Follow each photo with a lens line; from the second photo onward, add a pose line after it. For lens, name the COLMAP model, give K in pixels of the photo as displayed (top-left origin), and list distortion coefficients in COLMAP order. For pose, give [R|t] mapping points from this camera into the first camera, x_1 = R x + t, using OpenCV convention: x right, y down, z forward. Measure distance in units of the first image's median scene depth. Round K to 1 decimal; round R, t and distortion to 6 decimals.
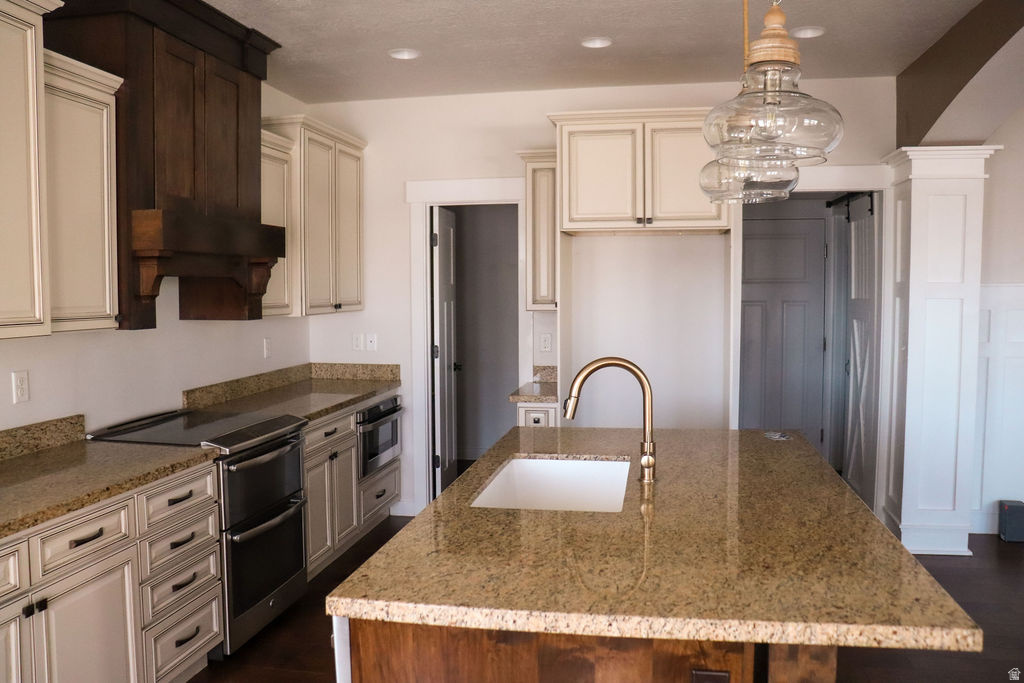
lens RADIAL K [[826.2, 0, 511.8], [0, 826.2, 336.5], [0, 0, 1]] dist [-0.105850, 0.001458]
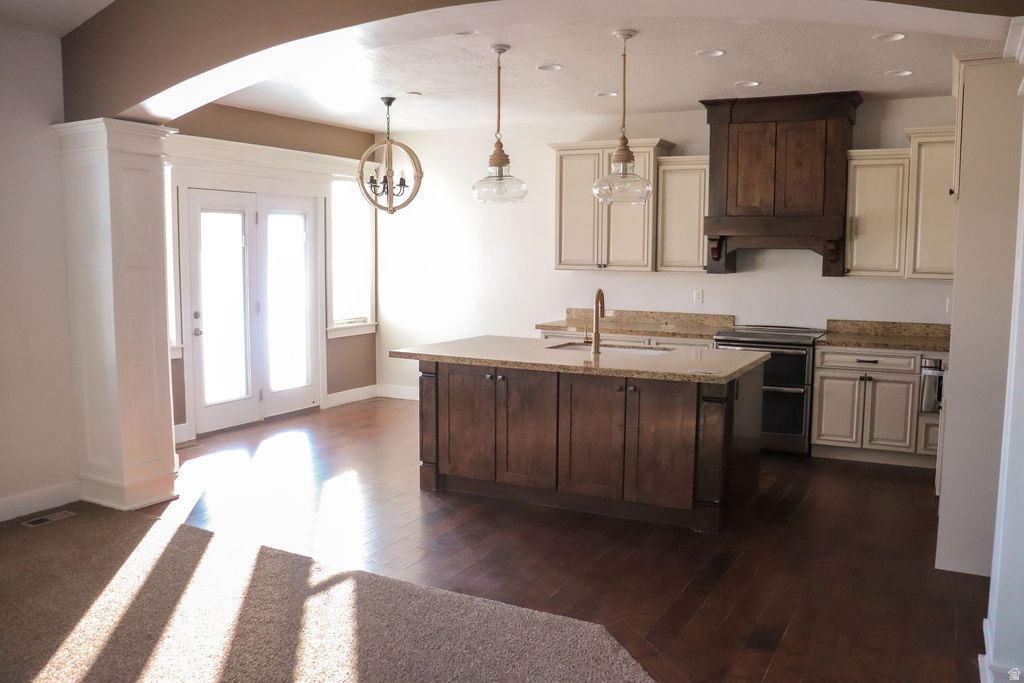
lens RADIAL K [[826.2, 0, 511.8], [0, 826.2, 336.5], [0, 0, 1]] dist [-0.105850, 0.001458]
pose [[-0.310673, 0.098443, -0.945405, 1.621031], [-0.059557, 0.990652, 0.122726, -0.073445], [0.948649, 0.094433, -0.301906, 1.086982]]
